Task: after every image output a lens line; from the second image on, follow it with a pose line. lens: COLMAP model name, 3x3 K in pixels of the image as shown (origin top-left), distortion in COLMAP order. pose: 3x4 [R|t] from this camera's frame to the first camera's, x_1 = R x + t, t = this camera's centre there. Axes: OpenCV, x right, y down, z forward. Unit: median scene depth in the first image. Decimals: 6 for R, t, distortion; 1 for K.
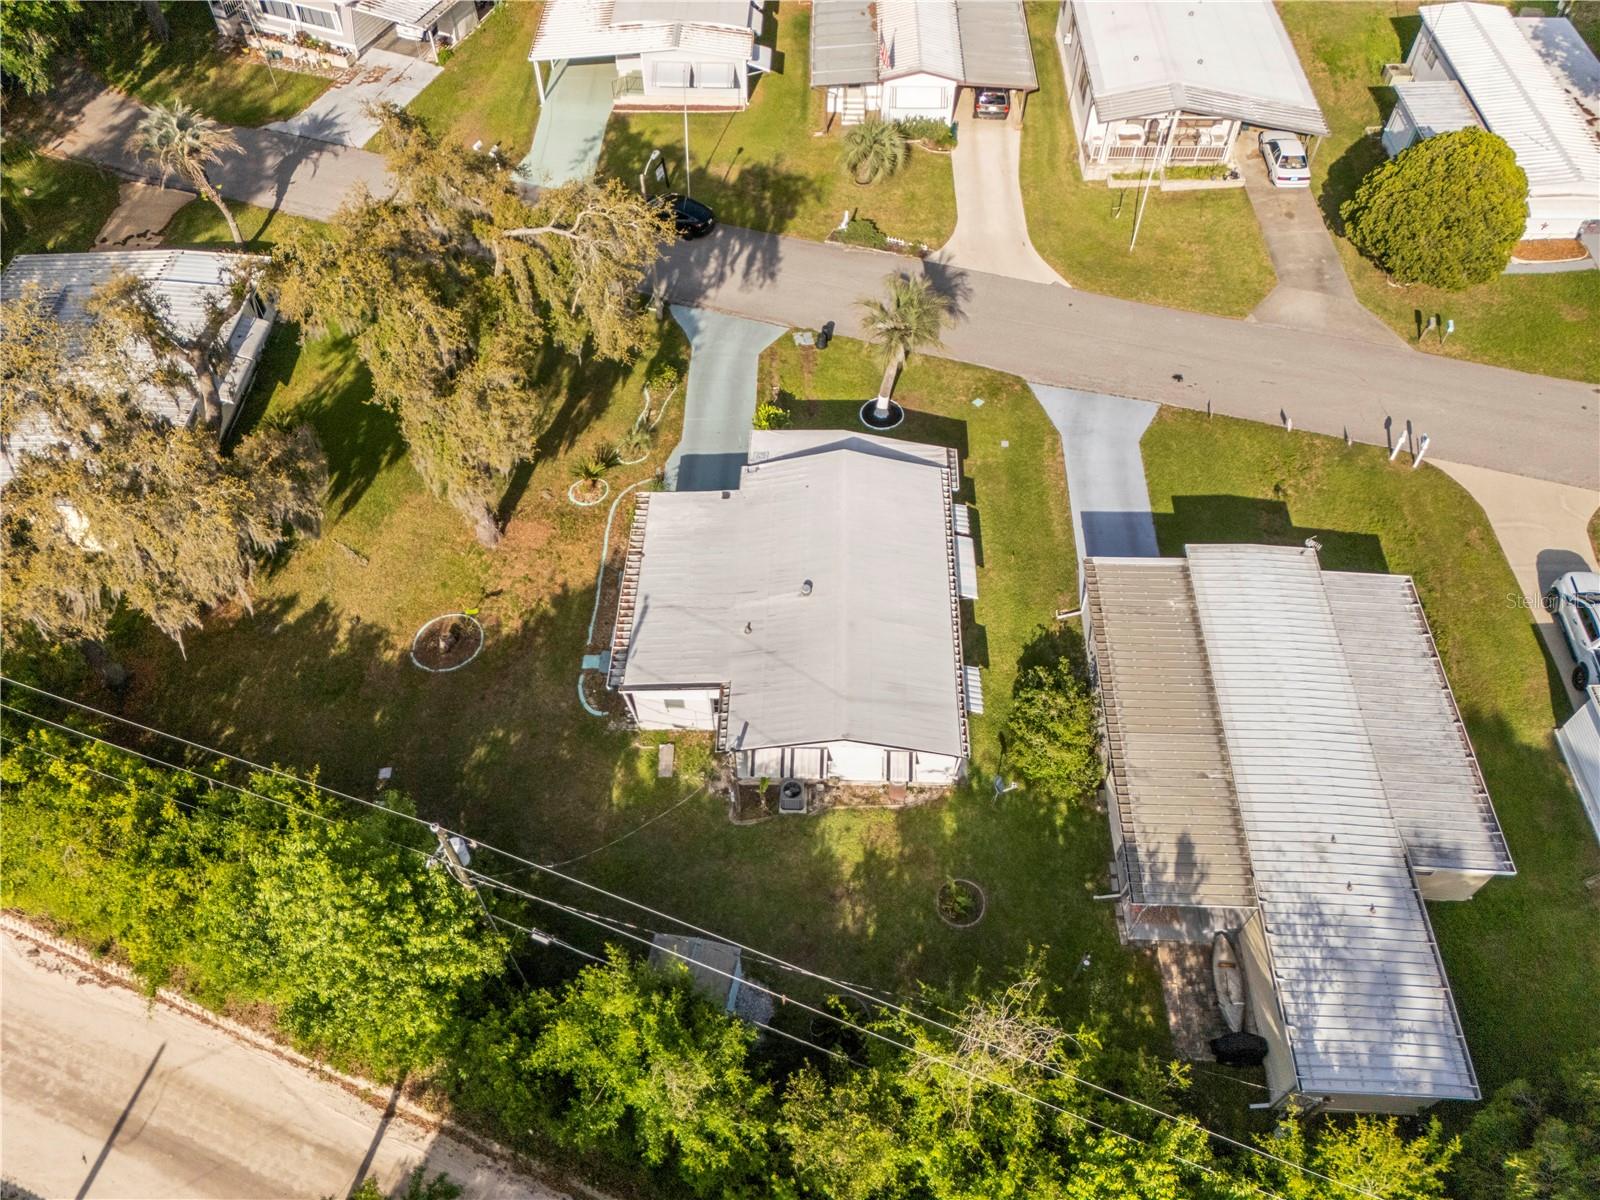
lens RADIAL K [[1200.2, 0, 796.6], [0, 1200.2, 596.5], [0, 0, 1]] dist [0.090689, -0.001835]
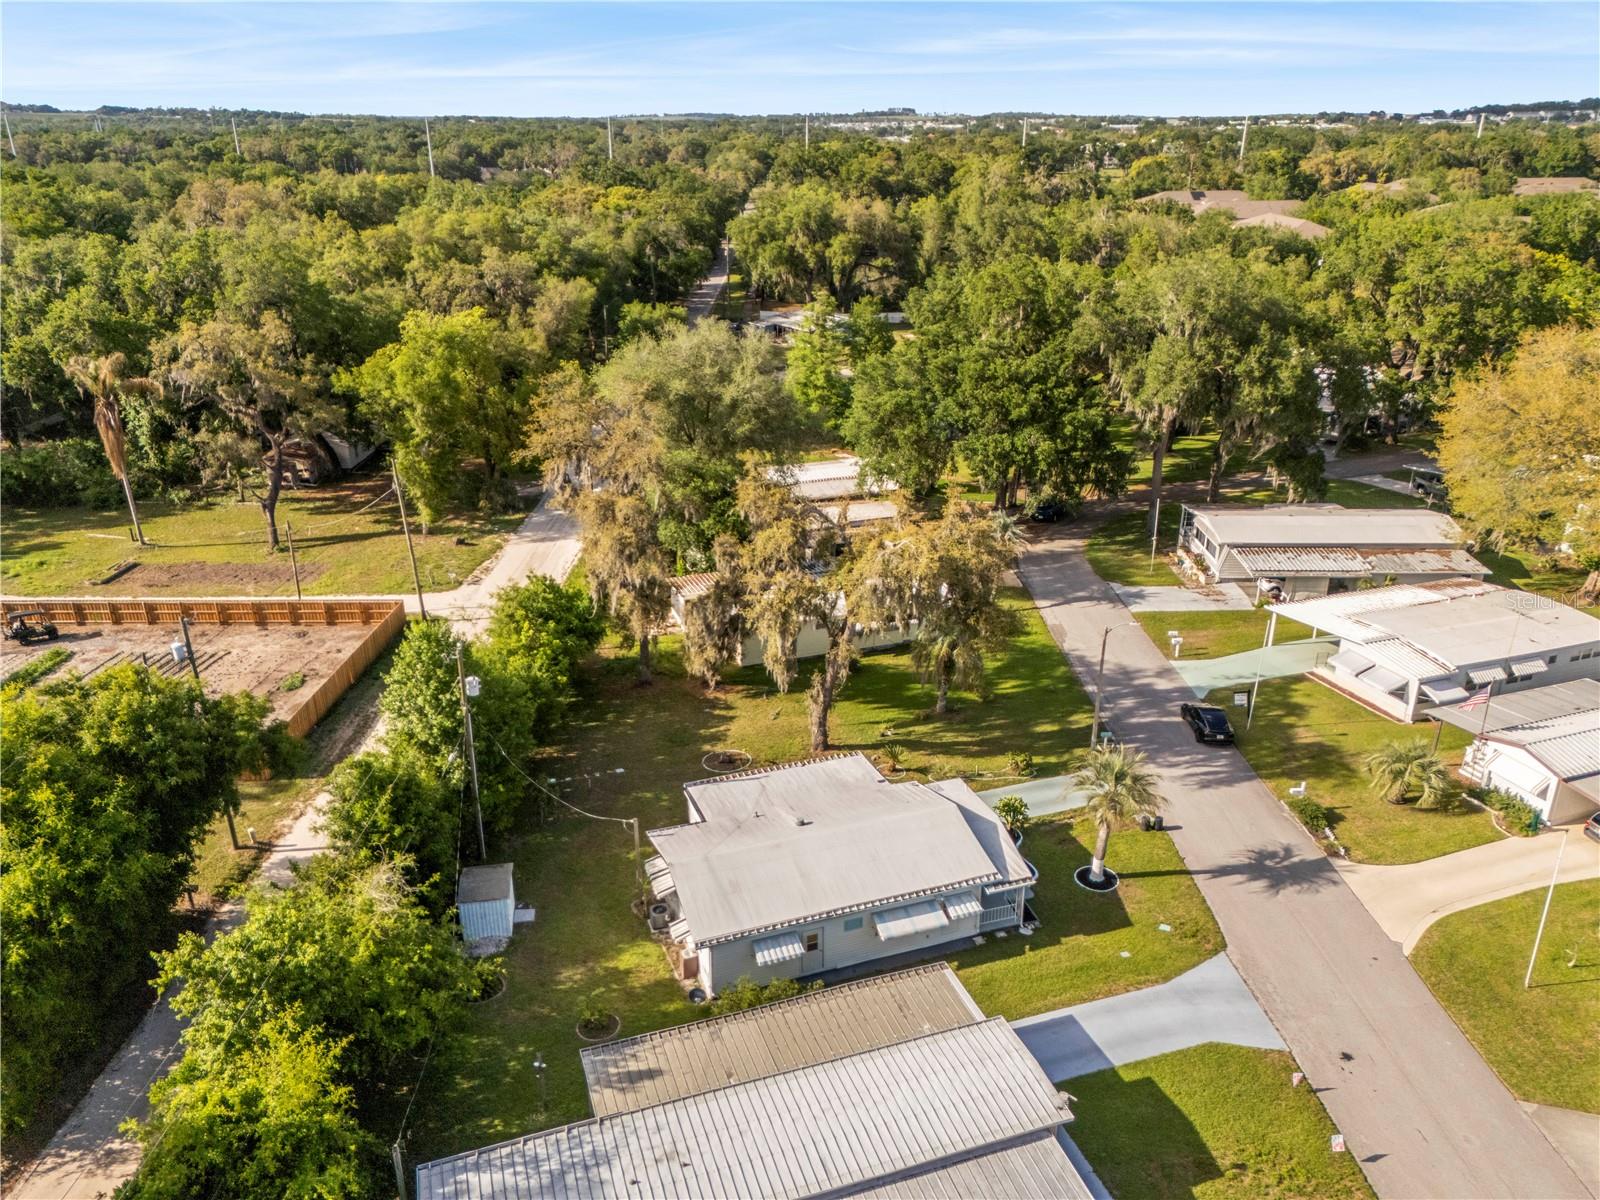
lens RADIAL K [[1167.9, 0, 800.0], [0, 1167.9, 600.0], [0, 0, 1]] dist [0.078498, -0.000263]
pose [[0.358113, 0.353656, -0.864108, 0.871840], [-0.735569, 0.676879, -0.027814, -0.111718], [0.575060, 0.645571, 0.502537, 0.228642]]
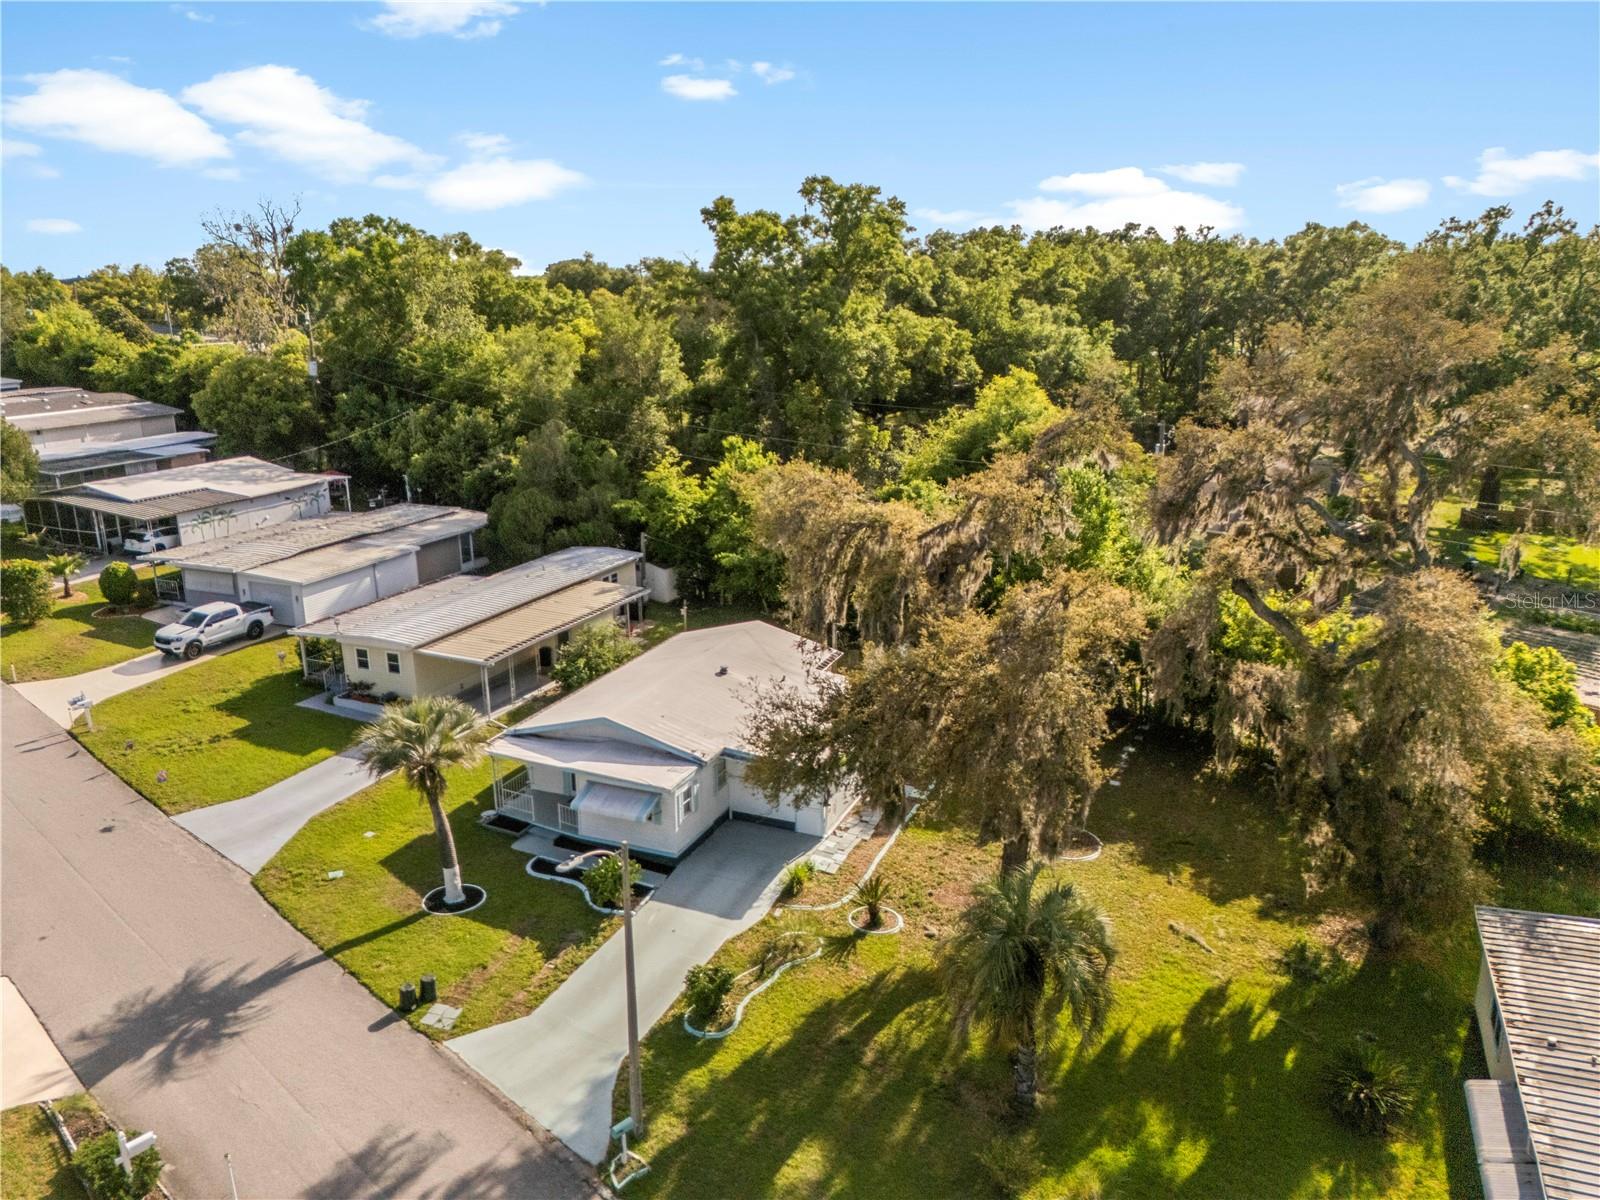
lens RADIAL K [[1176.1, 0, 800.0], [0, 1176.1, 600.0], [0, 0, 1]] dist [0.071893, -0.052622]
pose [[-0.932608, -0.085777, 0.350549, -0.401204], [0.291283, 0.394560, 0.871480, -0.885123], [-0.213066, 0.914858, -0.342985, 1.183663]]
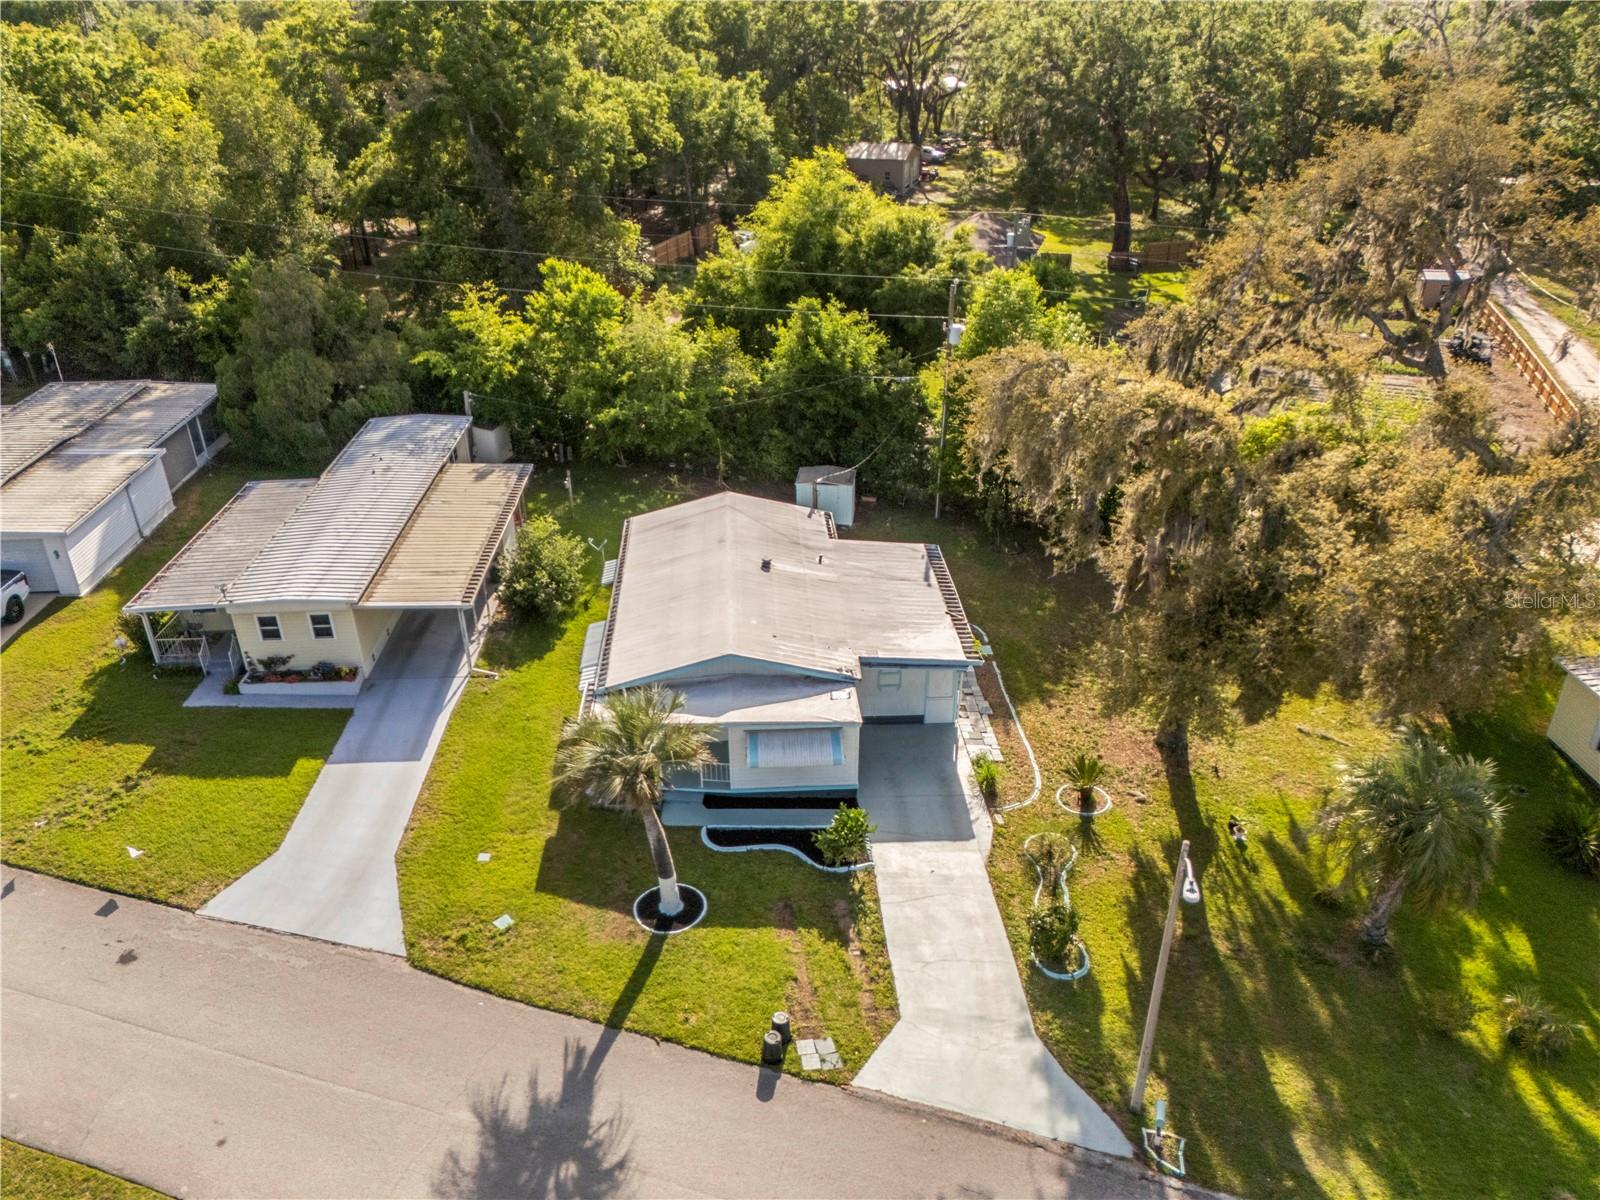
lens RADIAL K [[1168.2, 0, 802.3], [0, 1168.2, 611.4], [0, 0, 1]] dist [0.069891, -0.060408]
pose [[-0.996130, 0.051450, -0.071262, 0.044841], [-0.061589, 0.169849, 0.983544, -0.868220], [0.062707, 0.984126, -0.166023, 1.092516]]
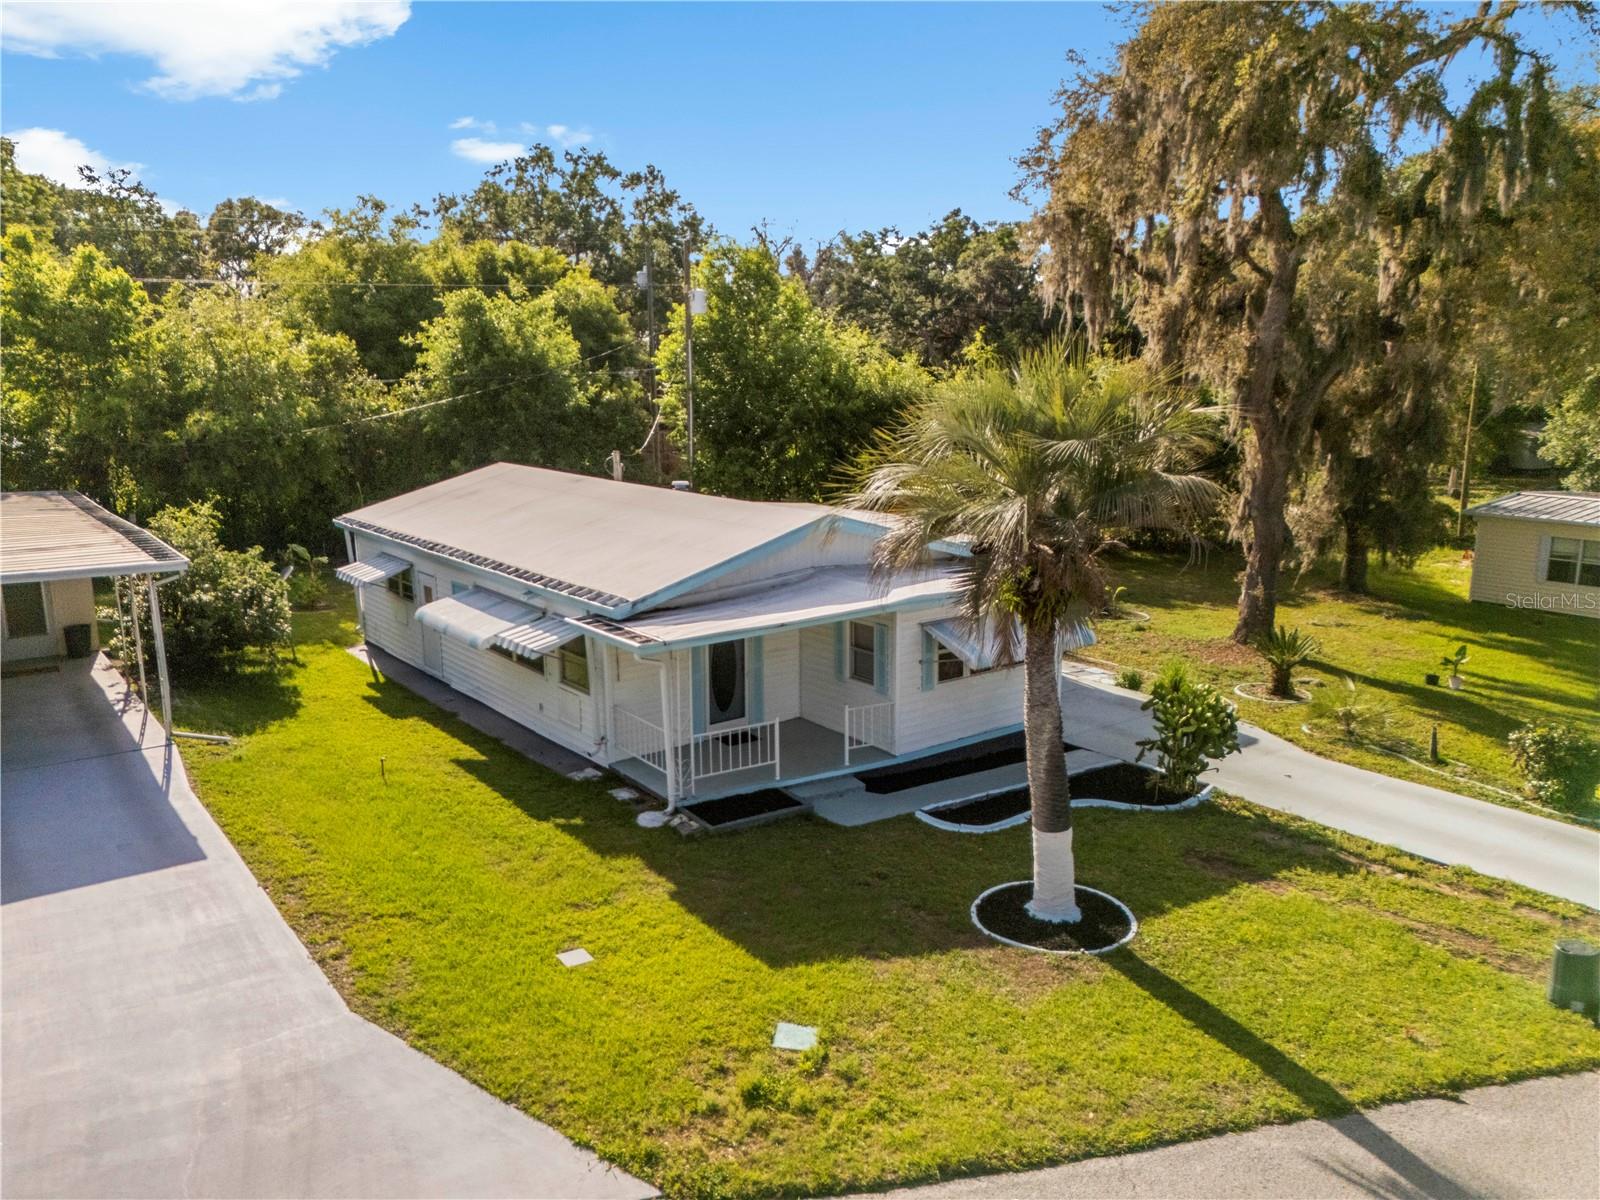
lens RADIAL K [[1168.2, 0, 802.3], [0, 1168.2, 611.4], [0, 0, 1]] dist [0.069891, -0.060408]
pose [[-0.773098, 0.139407, -0.618777, 0.306591], [-0.496497, 0.474097, 0.727133, -0.398502], [0.394728, 0.869366, -0.297308, 1.139776]]
